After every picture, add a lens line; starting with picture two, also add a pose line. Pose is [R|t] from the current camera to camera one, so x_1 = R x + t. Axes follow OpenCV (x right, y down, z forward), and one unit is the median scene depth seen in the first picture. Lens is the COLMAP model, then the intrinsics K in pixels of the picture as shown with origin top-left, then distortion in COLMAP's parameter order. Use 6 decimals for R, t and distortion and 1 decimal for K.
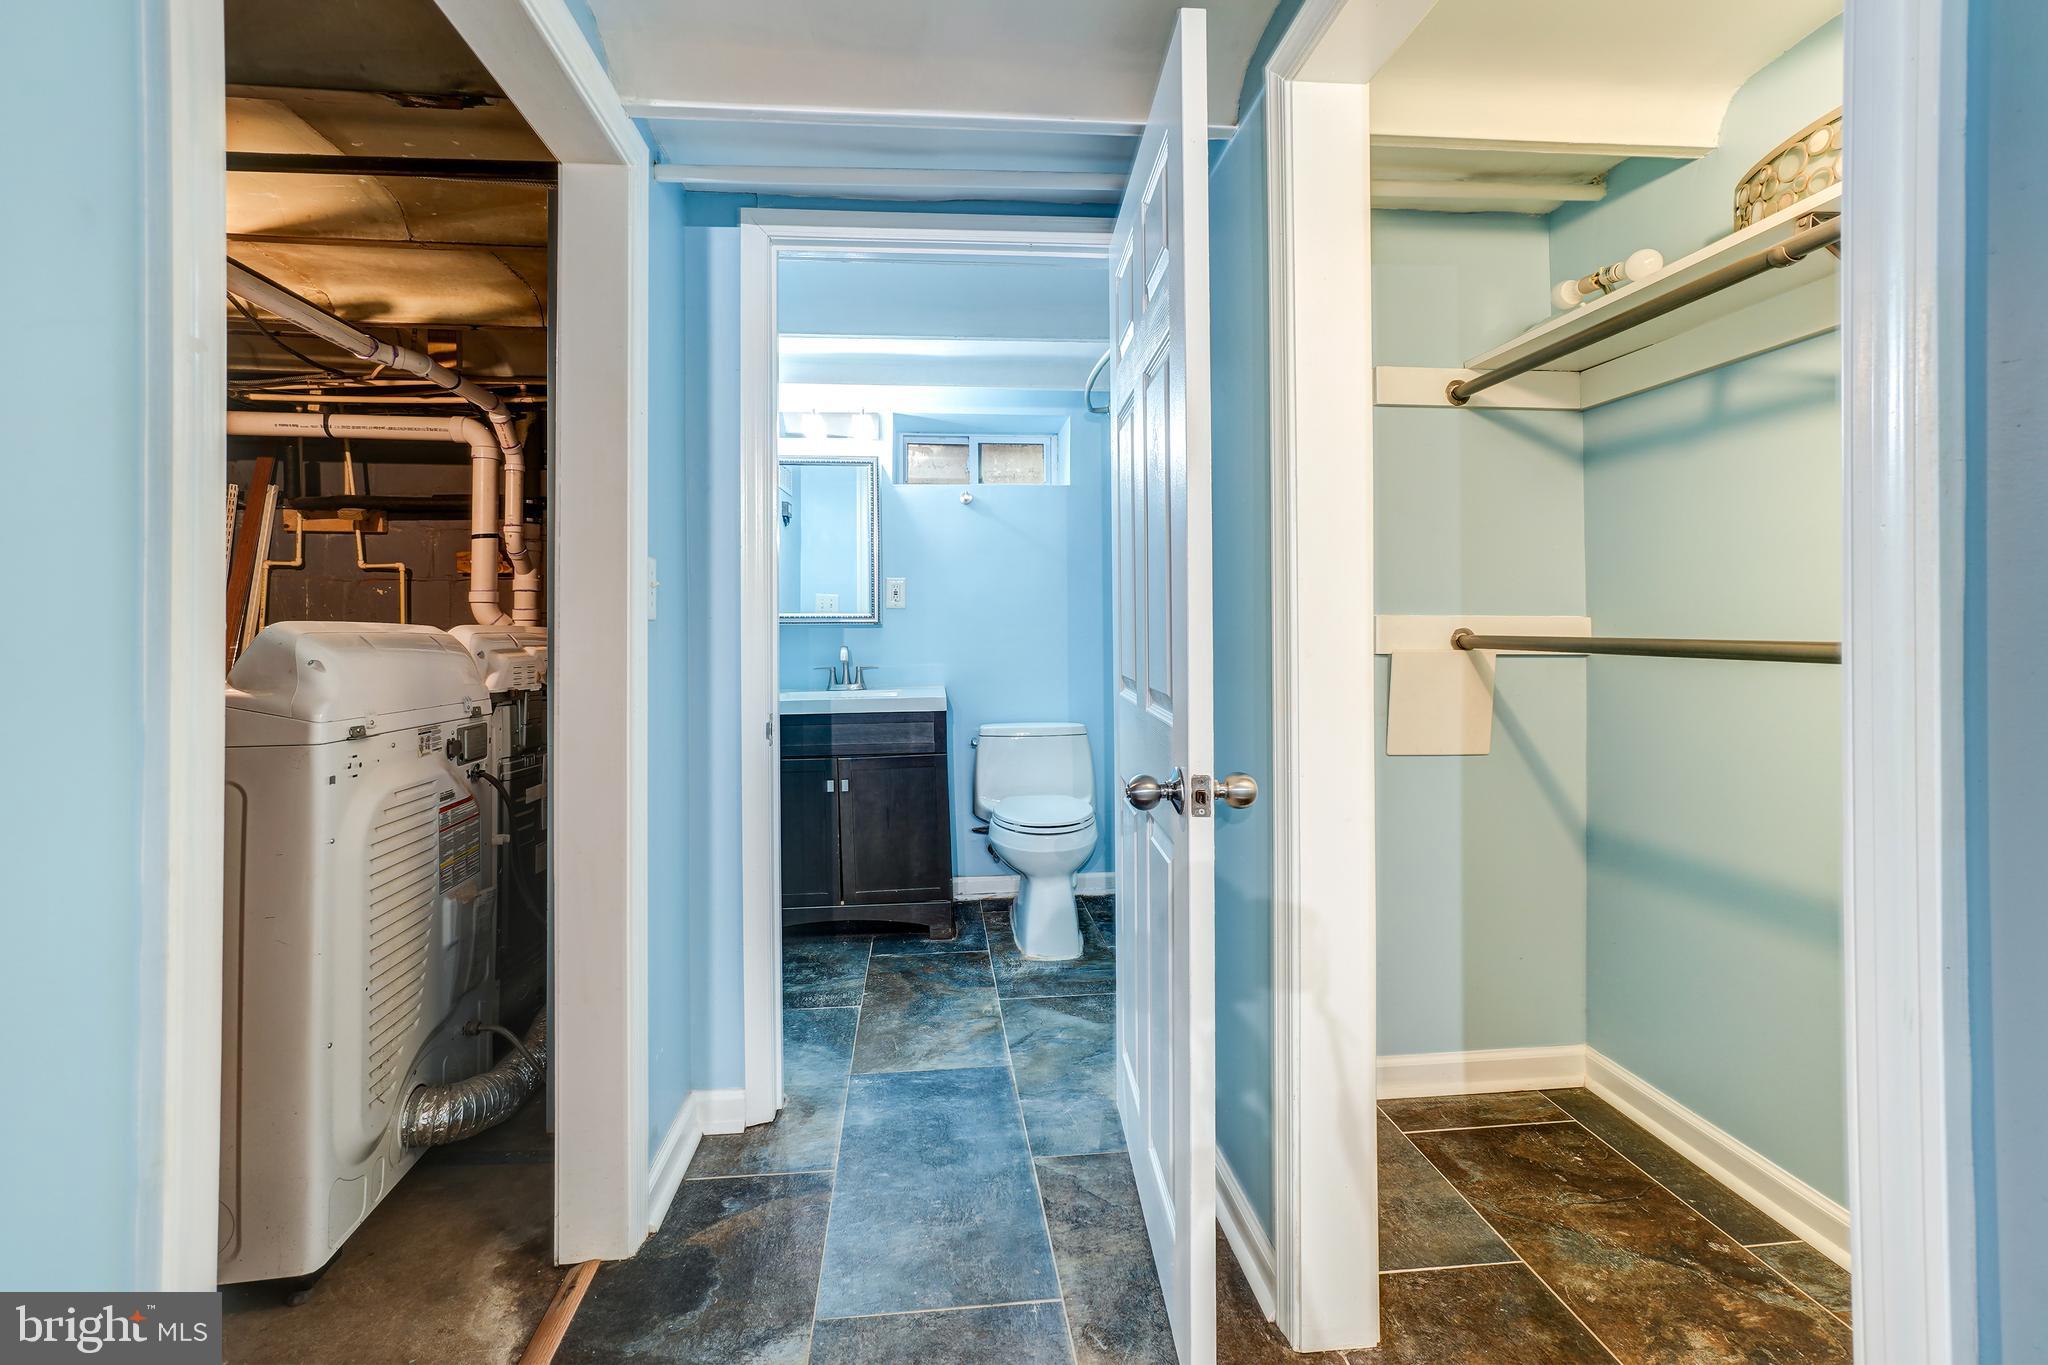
lens RADIAL K [[915.2, 0, 1024.9], [0, 915.2, 615.8], [0, 0, 1]] dist [0.012651, 0.000188]
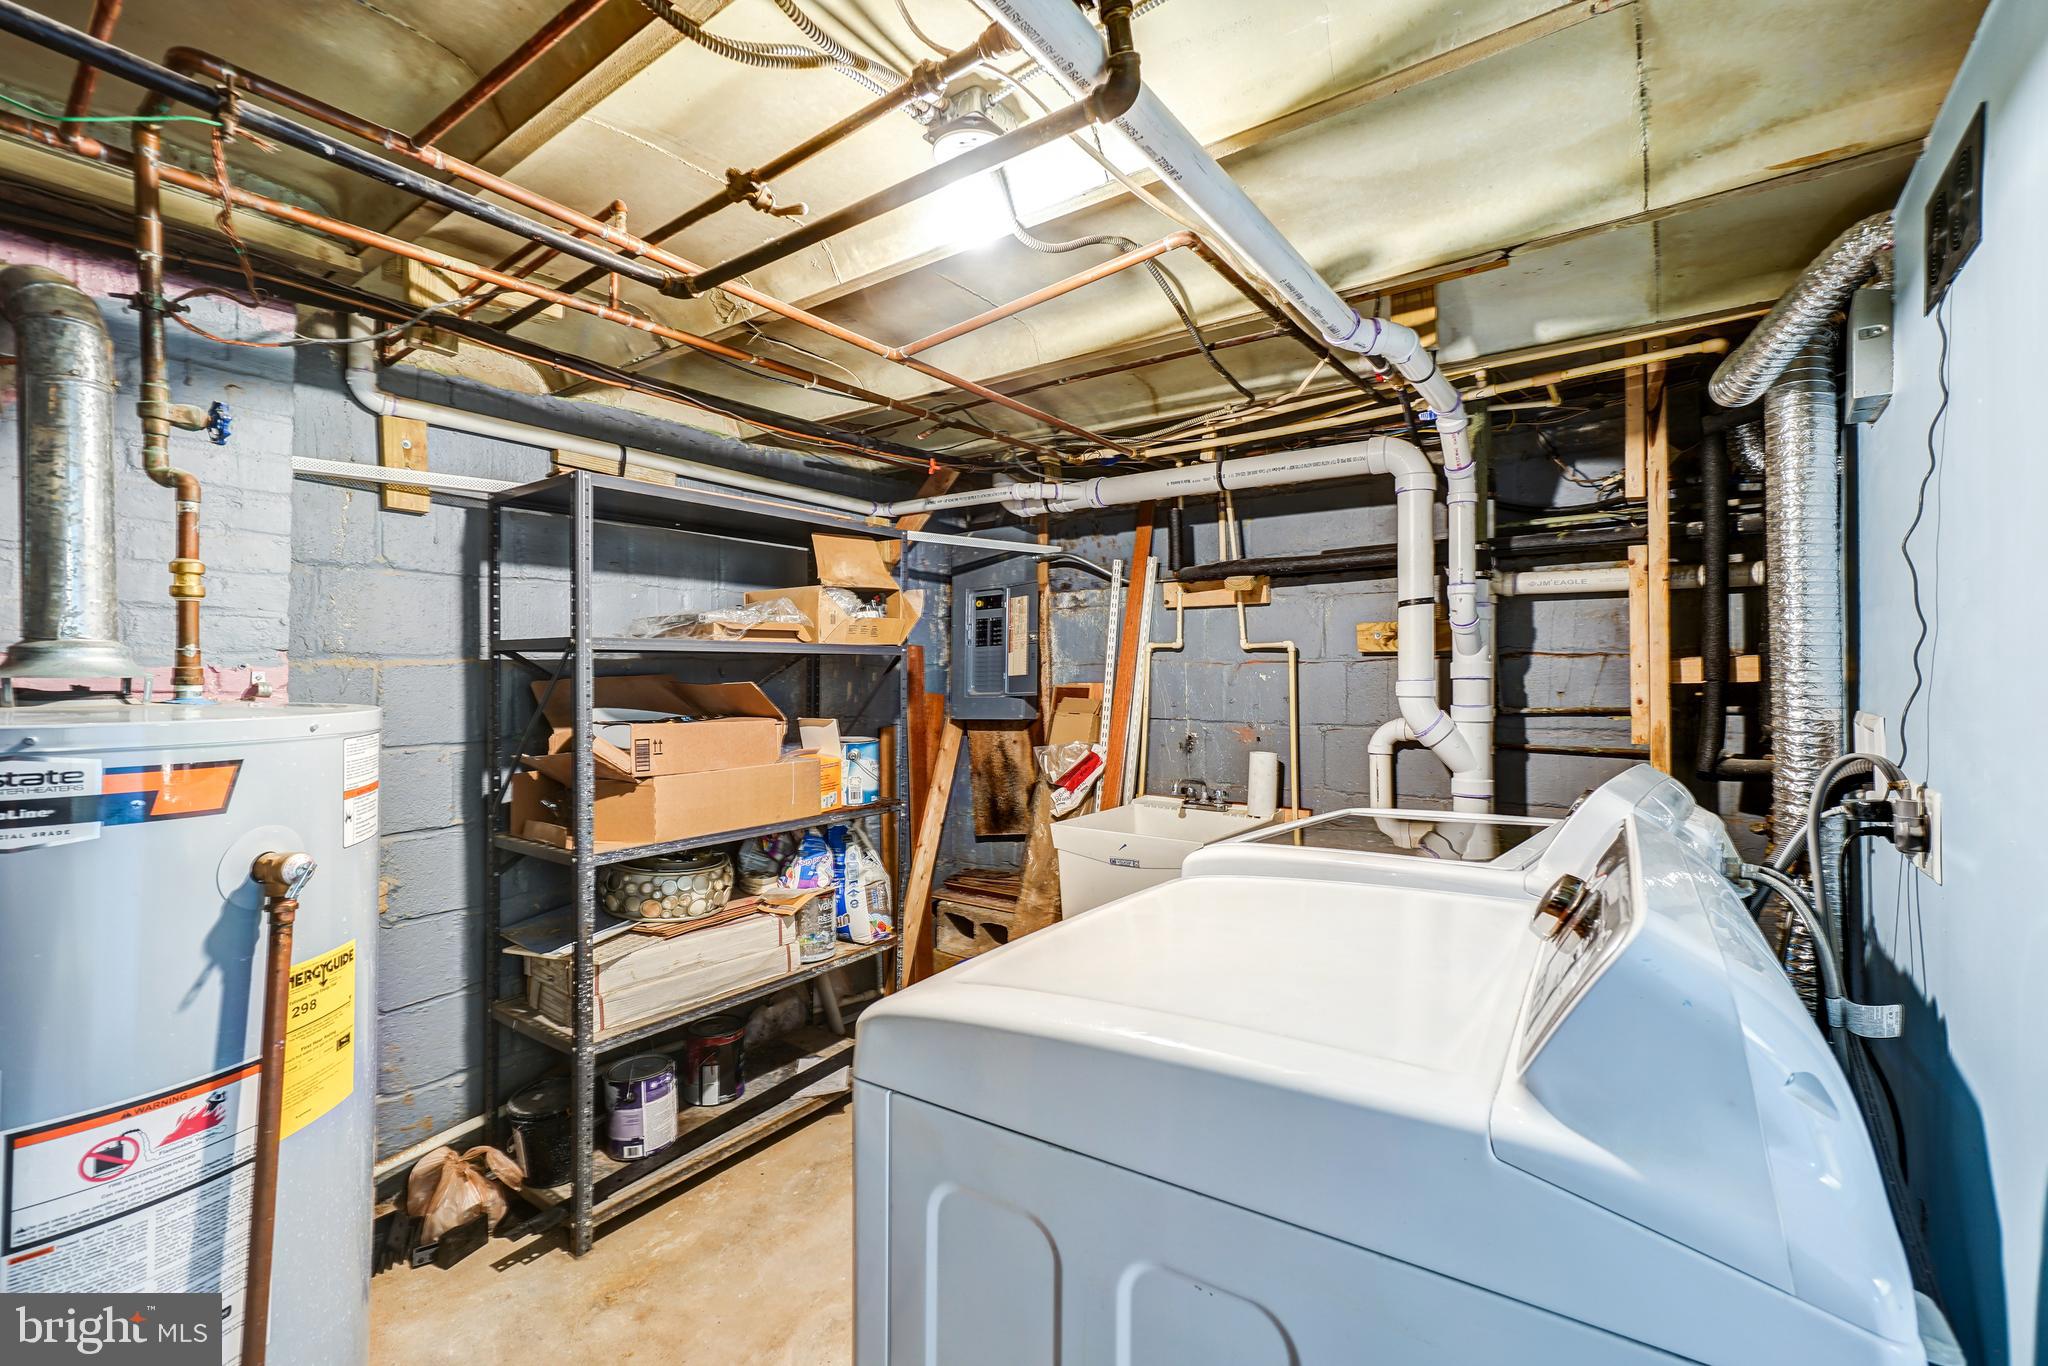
lens RADIAL K [[899.1, 0, 1012.2], [0, 899.1, 646.4], [0, 0, 1]] dist [-0.015137, 0.011995]
pose [[0.741073, -0.021381, -0.671084, -0.354340], [0.013708, 0.999766, -0.016715, -0.045039], [0.671285, 0.003188, 0.741193, 0.286607]]
